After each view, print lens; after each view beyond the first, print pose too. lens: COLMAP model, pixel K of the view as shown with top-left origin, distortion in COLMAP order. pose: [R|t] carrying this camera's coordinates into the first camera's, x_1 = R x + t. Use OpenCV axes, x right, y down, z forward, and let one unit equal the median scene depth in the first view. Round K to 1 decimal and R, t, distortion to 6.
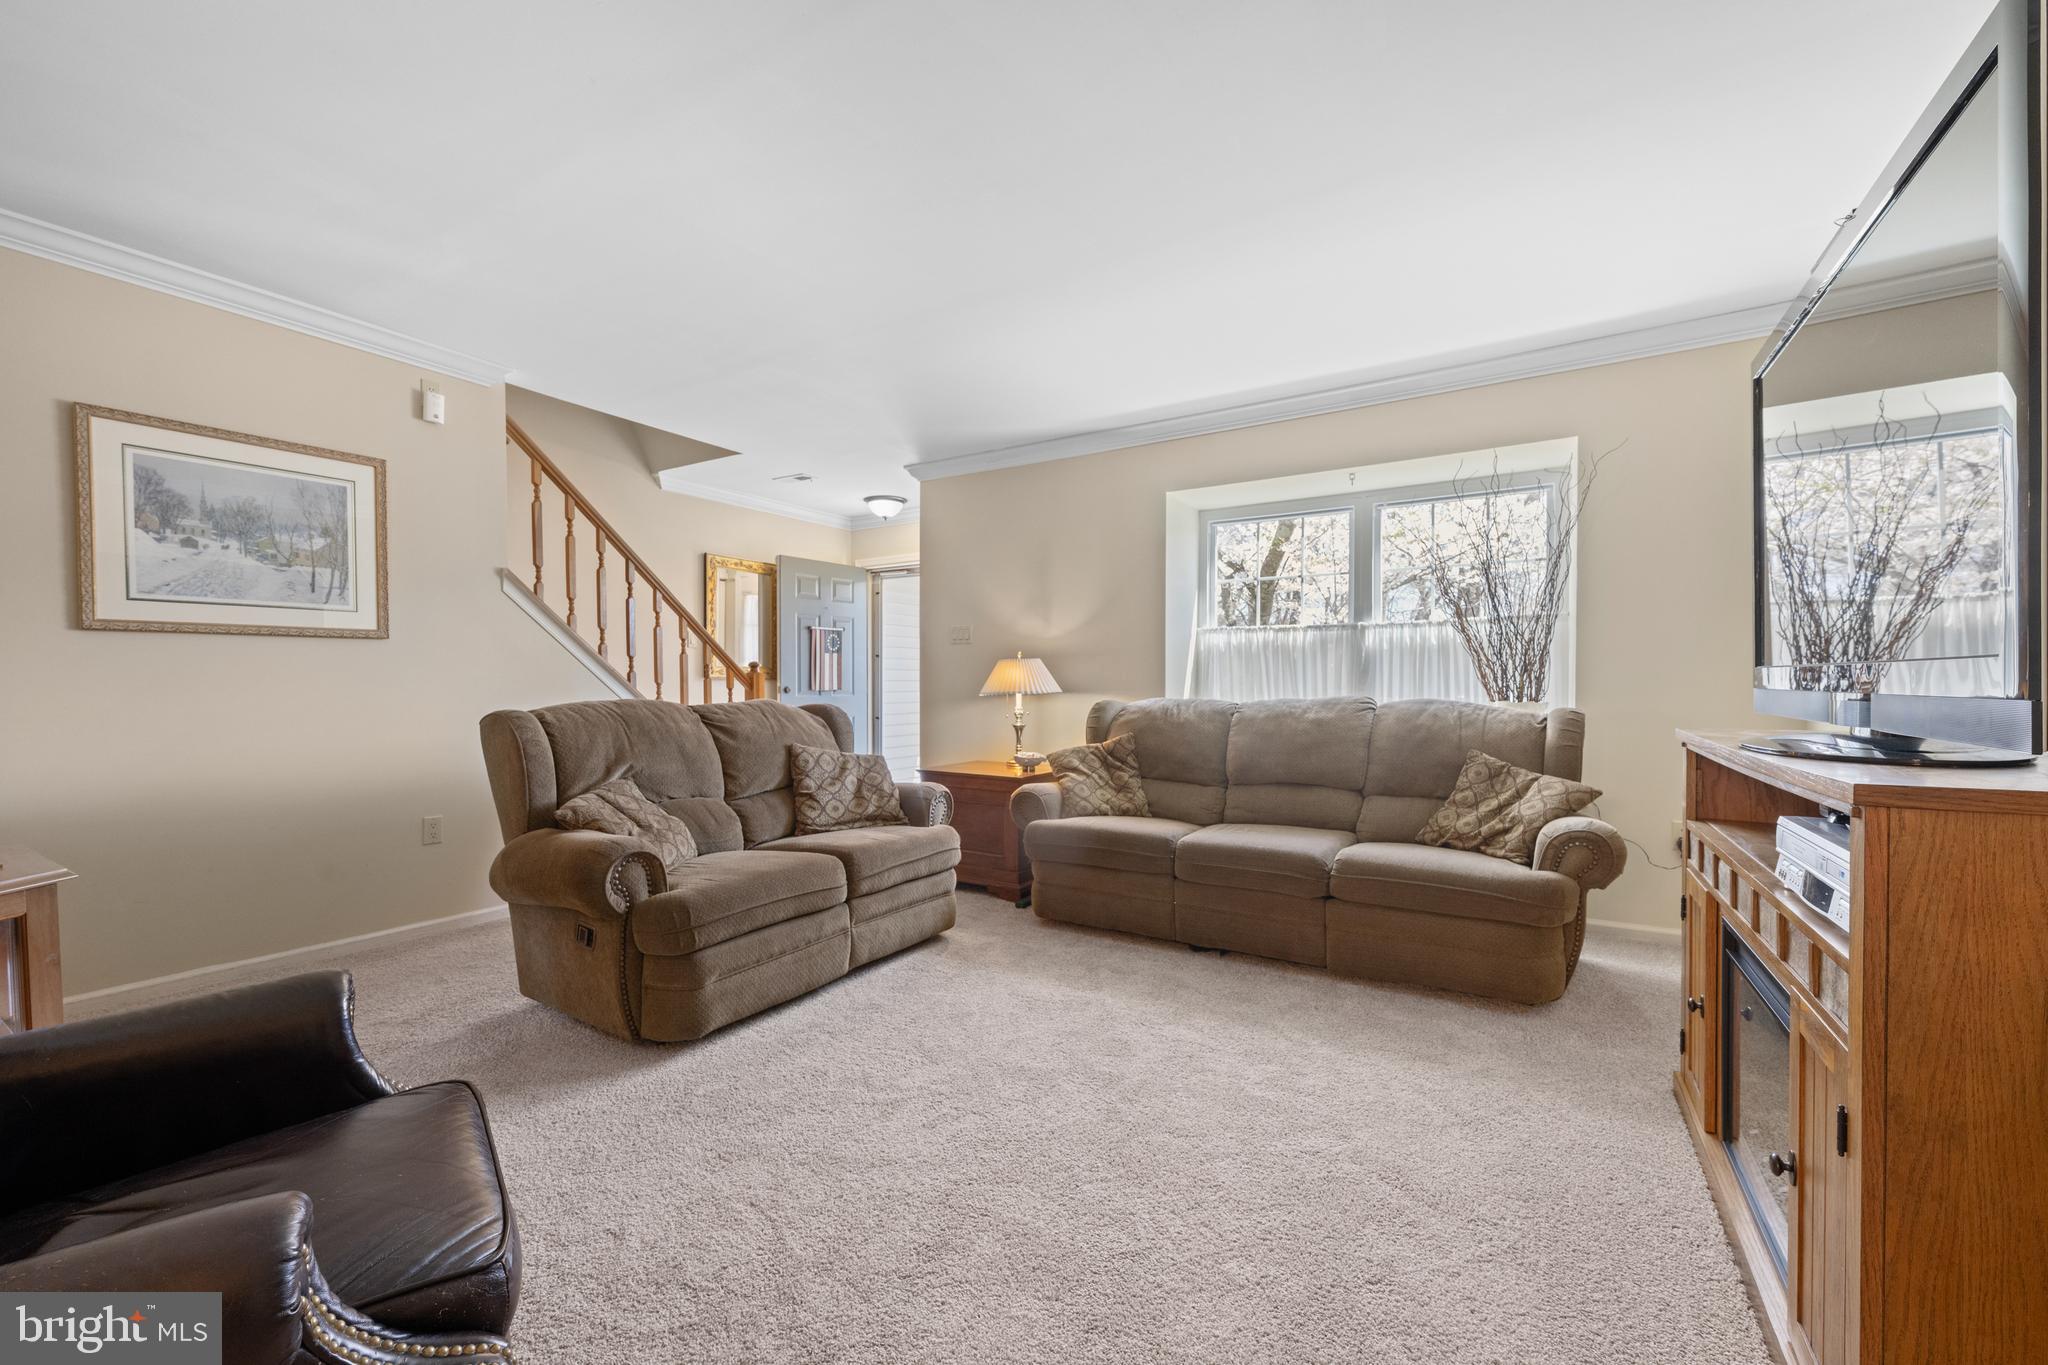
lens RADIAL K [[815.0, 0, 1018.8], [0, 815.0, 677.0], [0, 0, 1]] dist [0.000796, 0.000423]
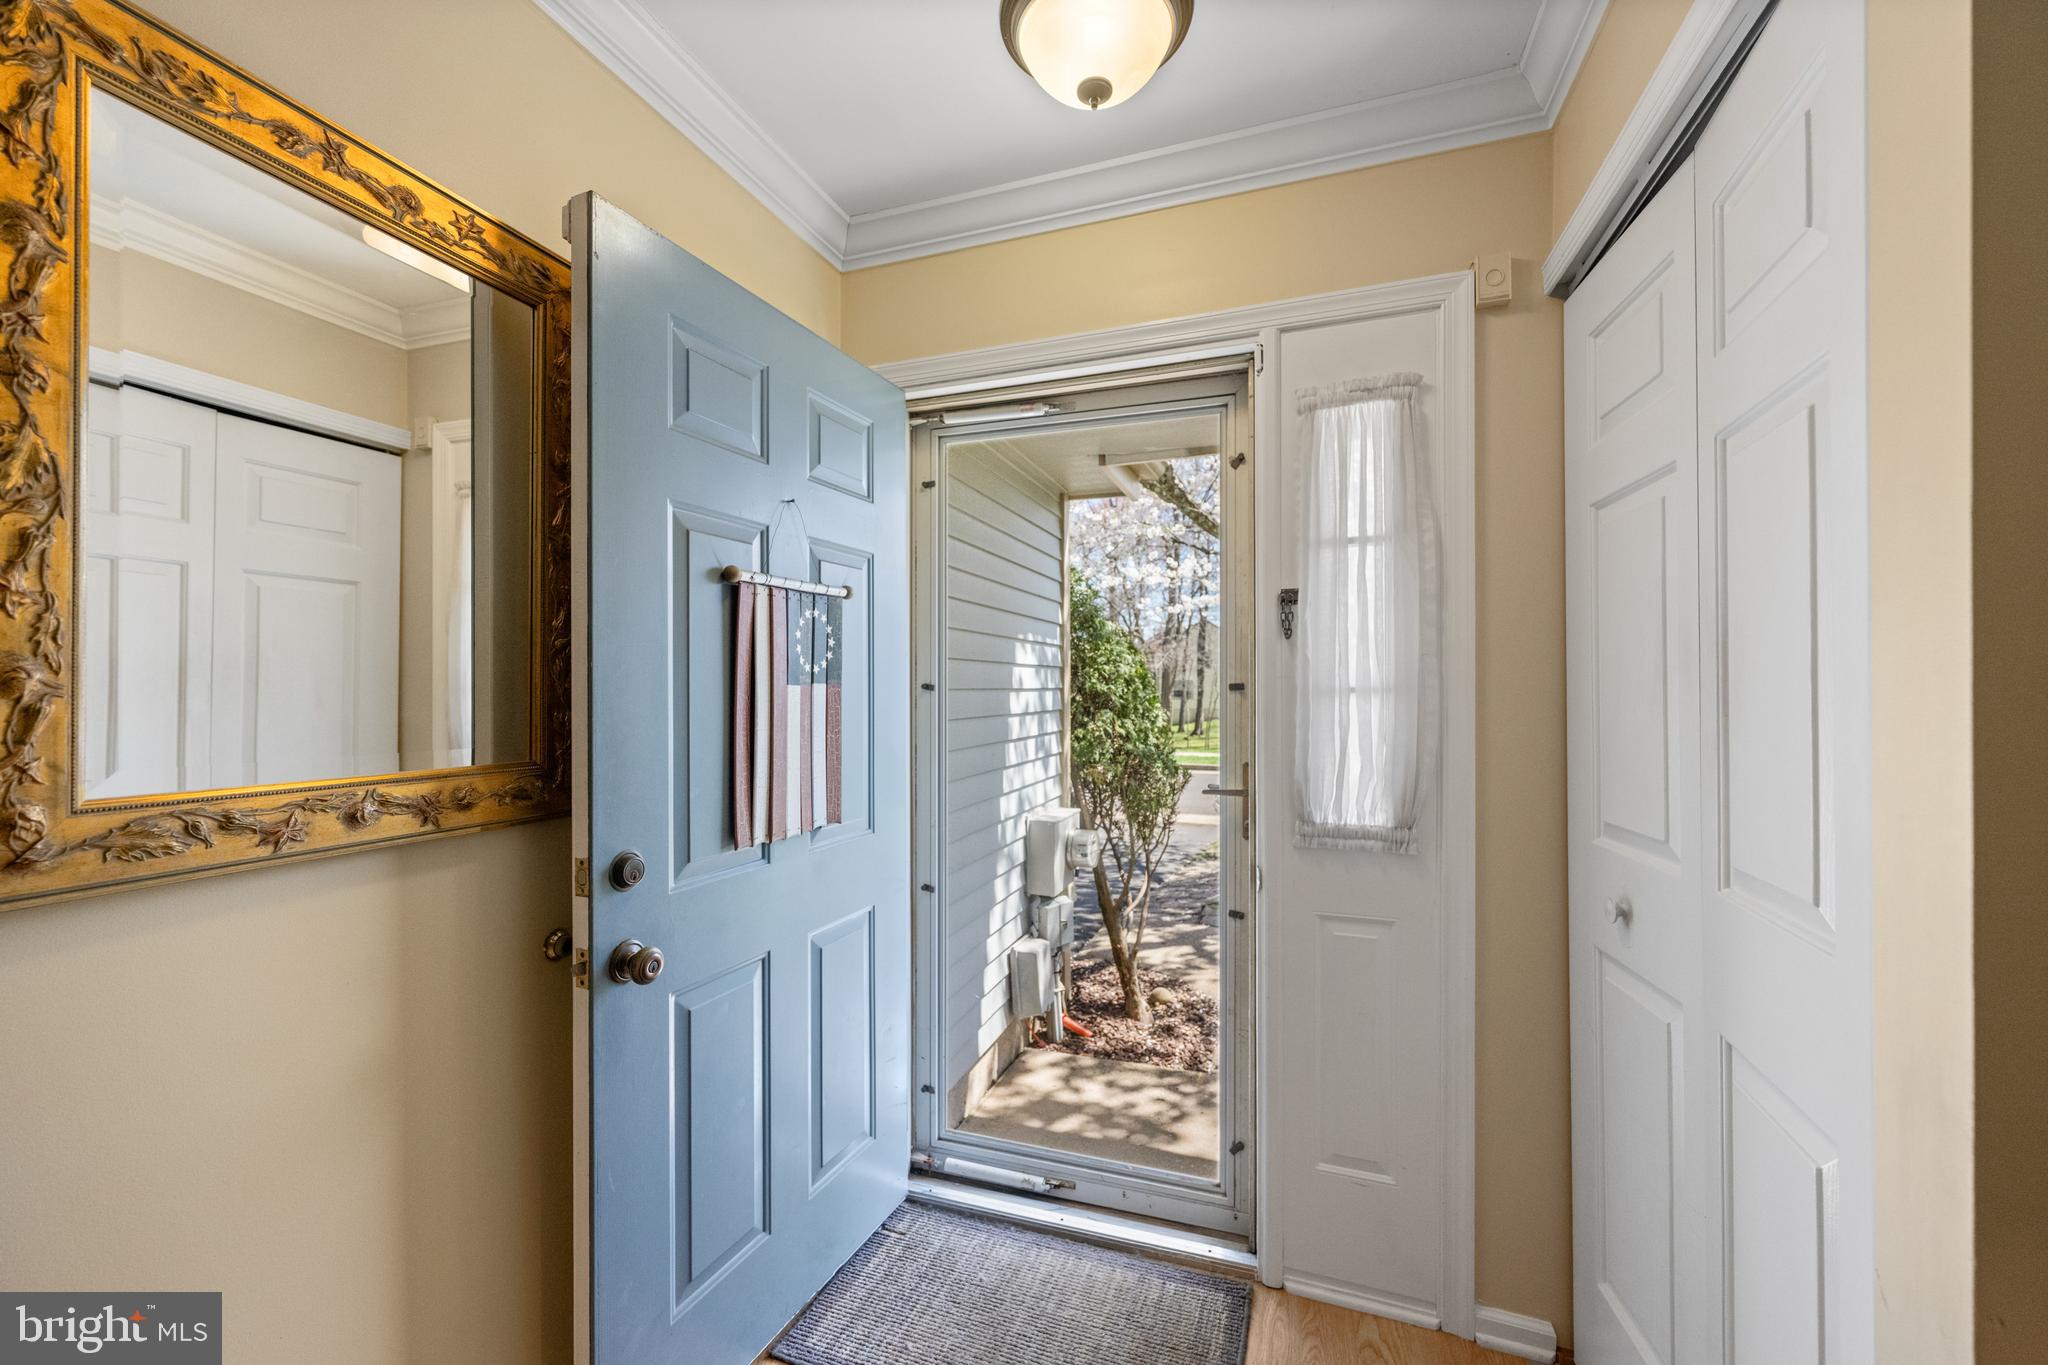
lens RADIAL K [[815.0, 0, 1018.8], [0, 815.0, 677.0], [0, 0, 1]] dist [0.000796, 0.000423]
pose [[0.975721, -0.001749, 0.219010, -0.227006], [0.003816, 0.999952, -0.009017, -0.029107], [-0.218984, 0.009634, 0.975681, 0.759183]]
